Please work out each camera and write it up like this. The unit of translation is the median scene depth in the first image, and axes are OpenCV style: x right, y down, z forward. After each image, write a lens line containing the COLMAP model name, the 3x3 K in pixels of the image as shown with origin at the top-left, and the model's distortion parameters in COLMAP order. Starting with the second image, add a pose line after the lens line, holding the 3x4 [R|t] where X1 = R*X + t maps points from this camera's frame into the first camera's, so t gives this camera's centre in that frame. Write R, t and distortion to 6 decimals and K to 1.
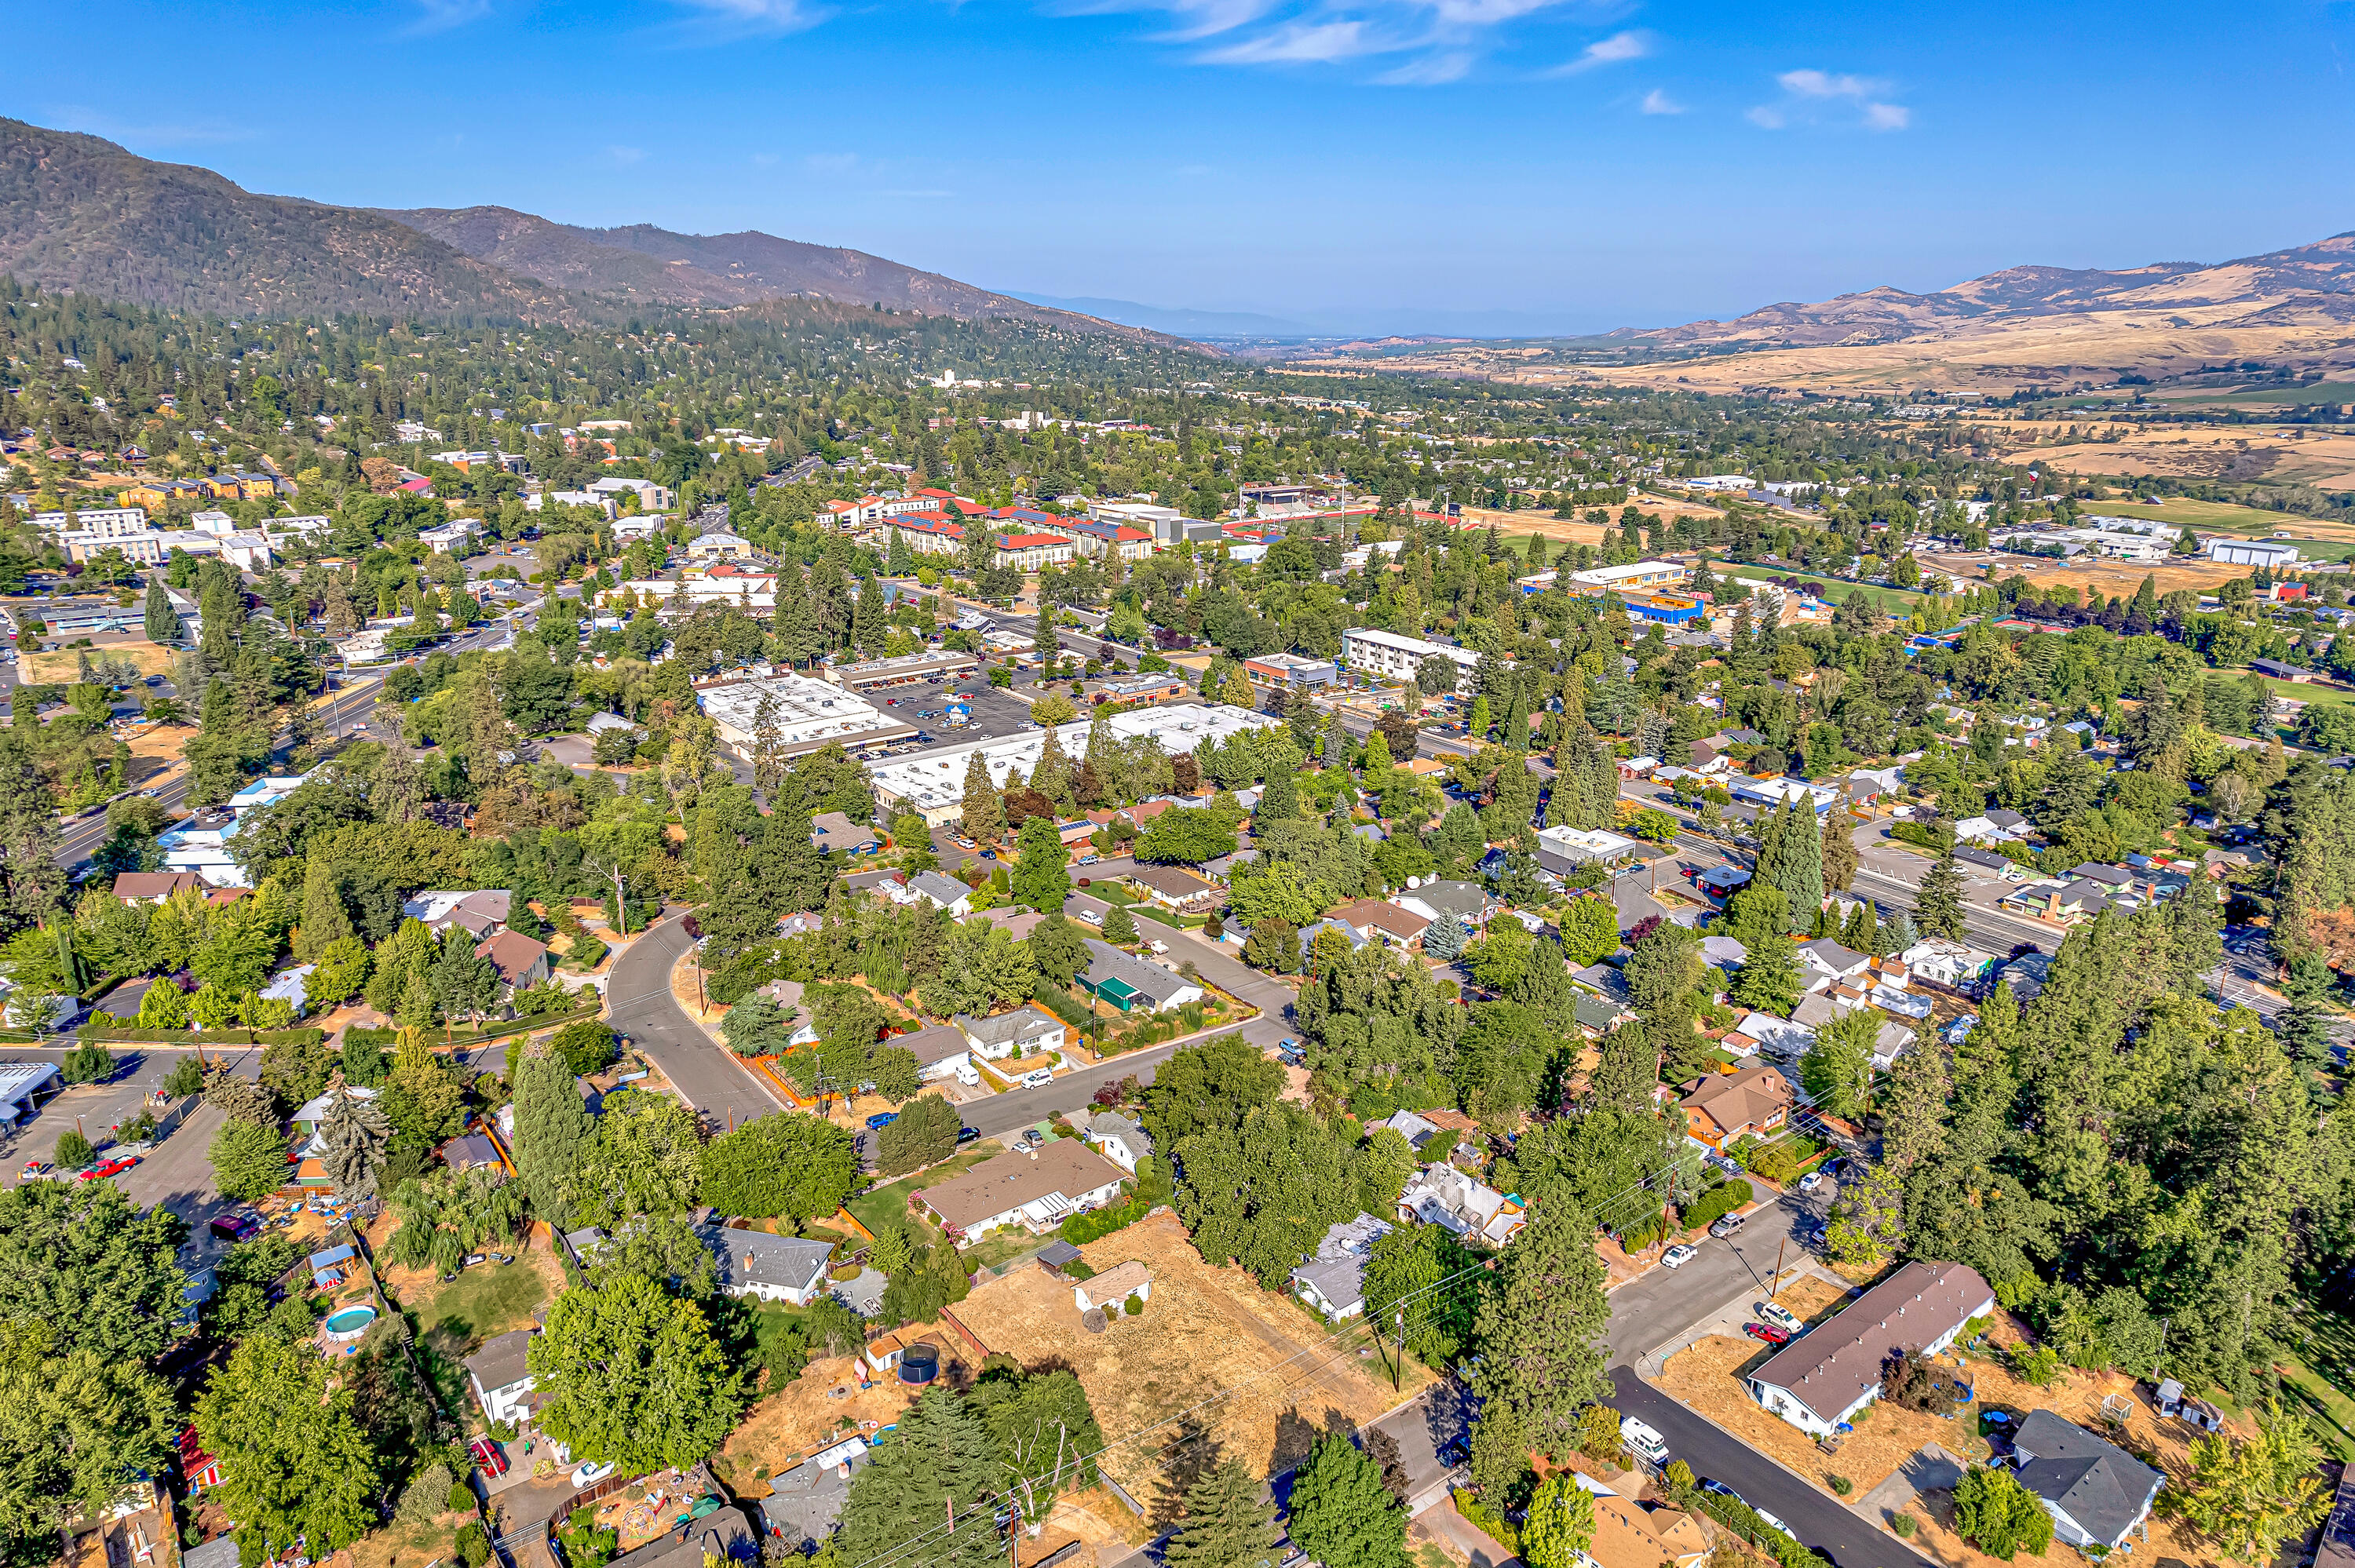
lens RADIAL K [[1618.6, 0, 1177.5], [0, 1618.6, 784.0], [0, 0, 1]] dist [-0.105651, 0.104651]
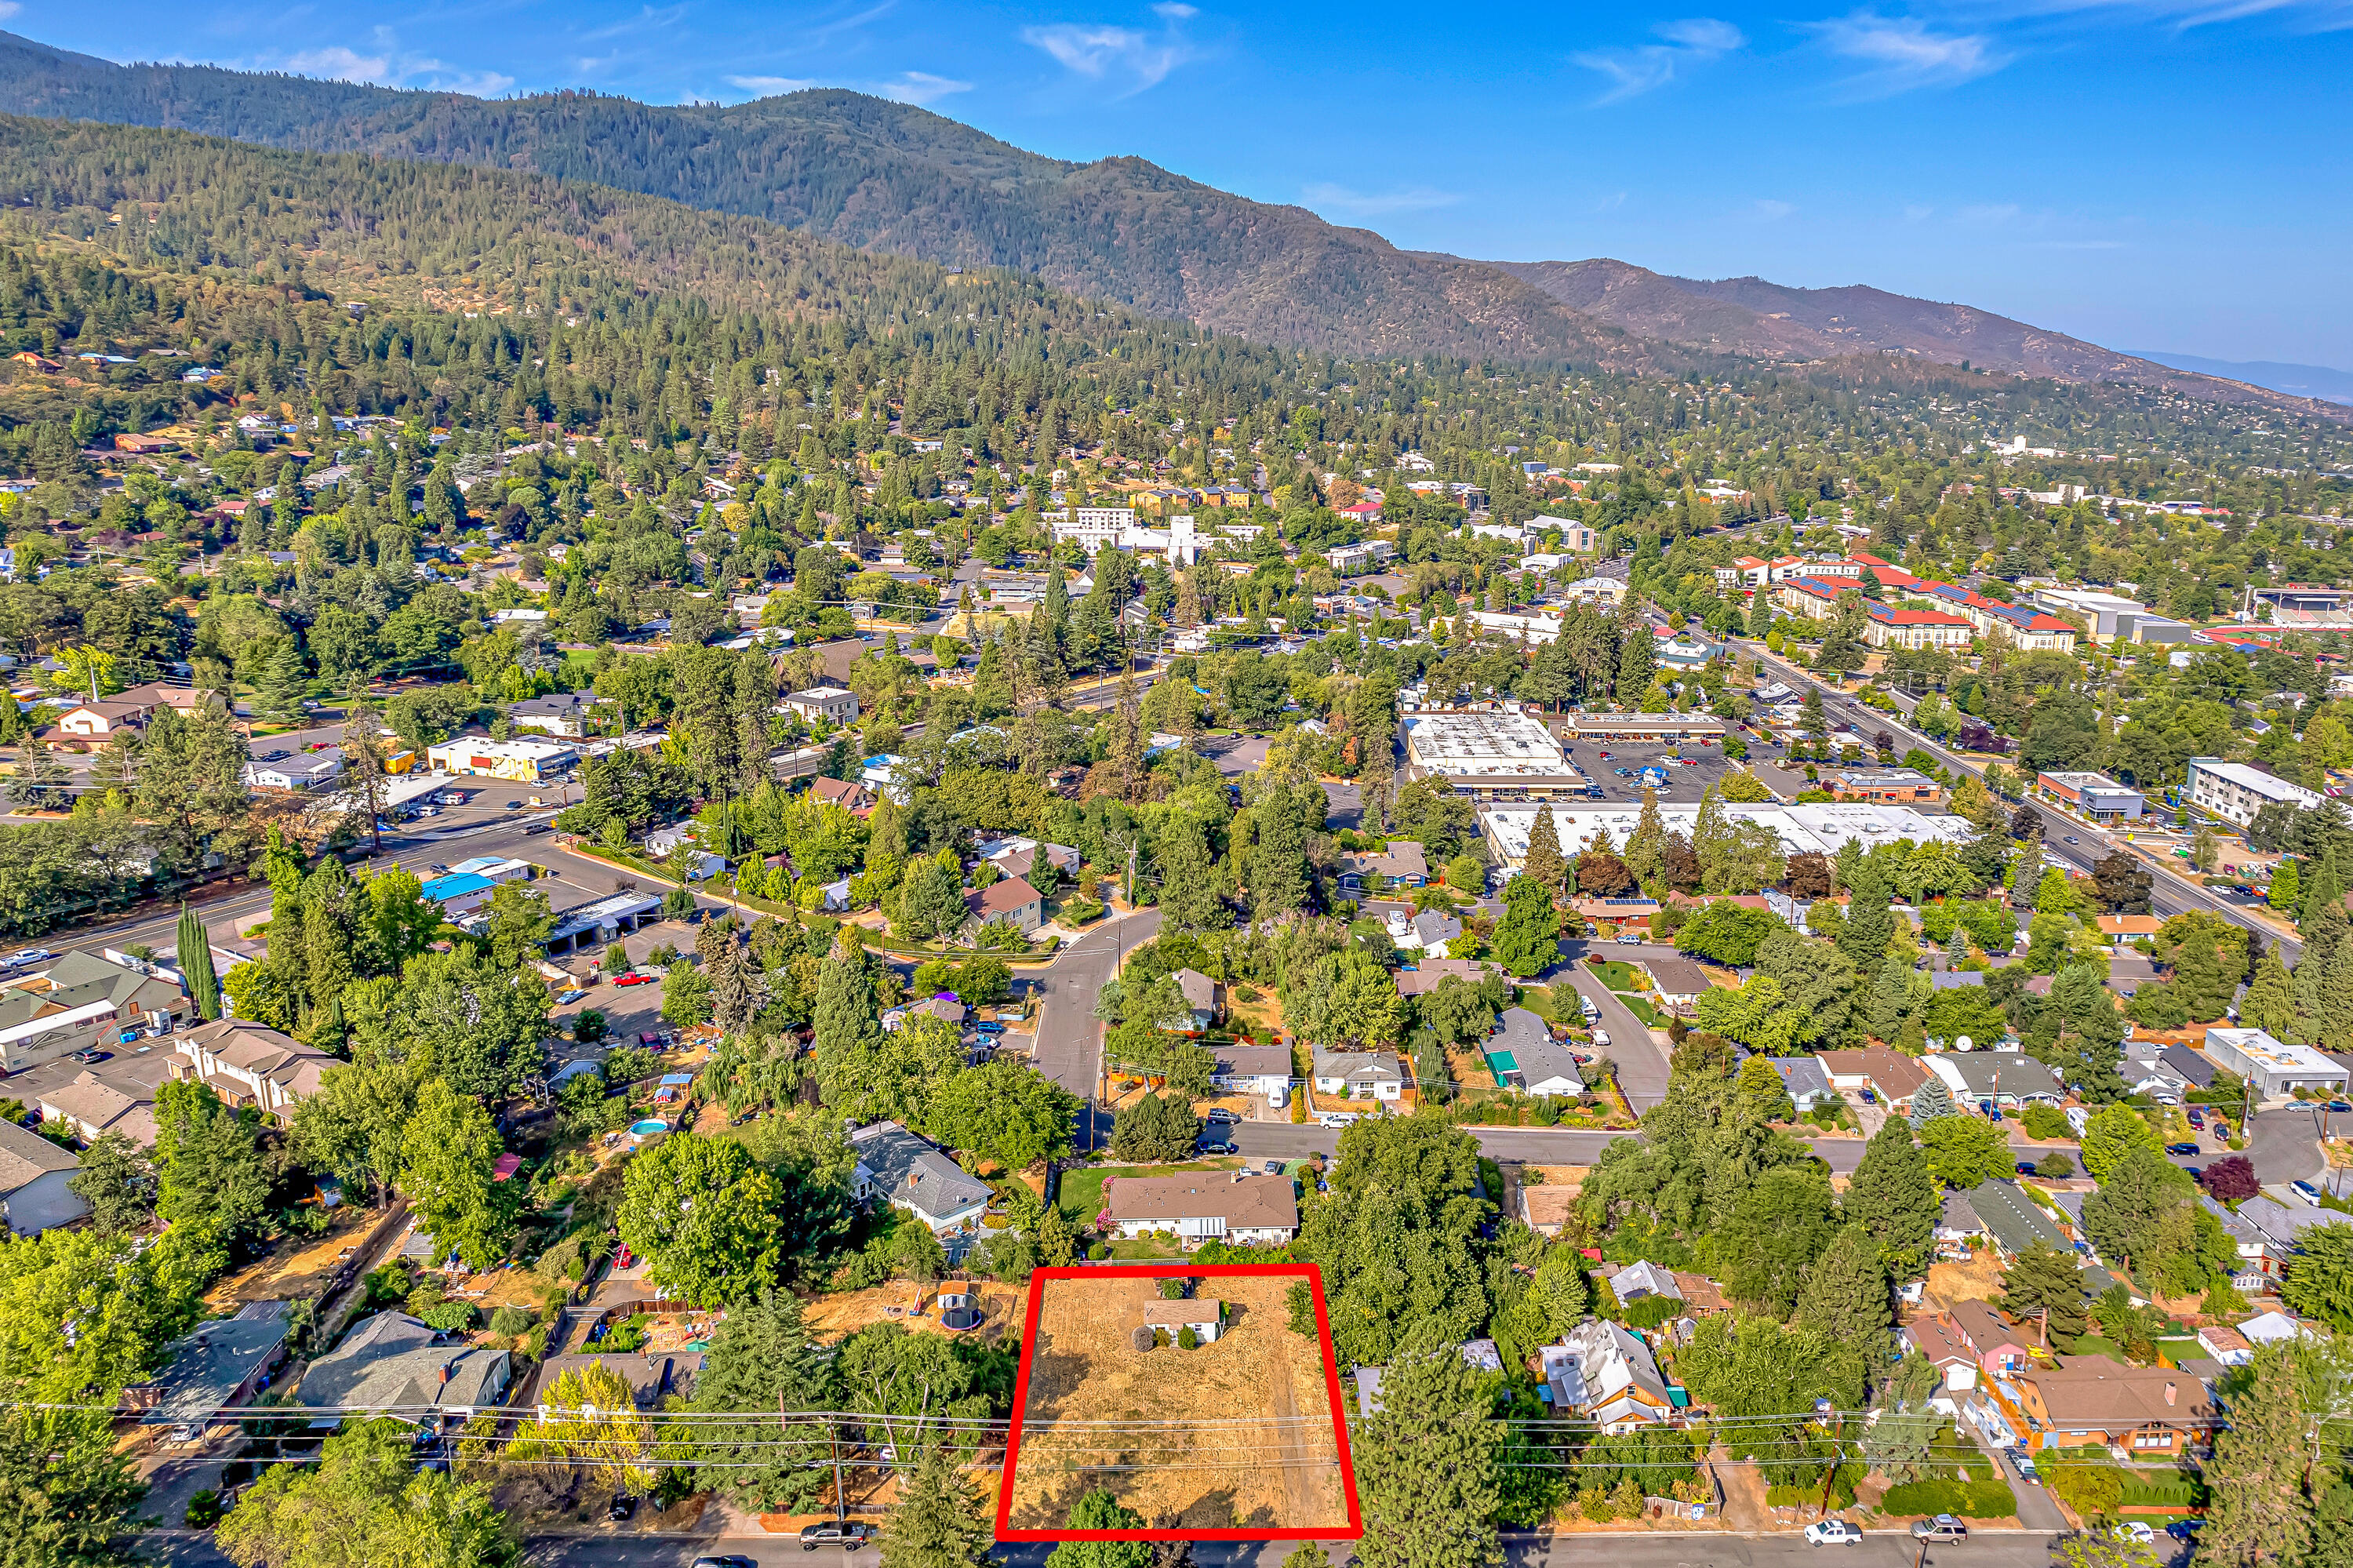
lens RADIAL K [[1617.5, 0, 1176.5], [0, 1617.5, 784.0], [0, 0, 1]] dist [-0.105651, 0.104651]
pose [[0.806681, 0.160252, -0.568846, 0.119523], [-0.177112, 0.983847, 0.026002, -0.009133], [0.563824, 0.079774, 0.822033, 0.039488]]
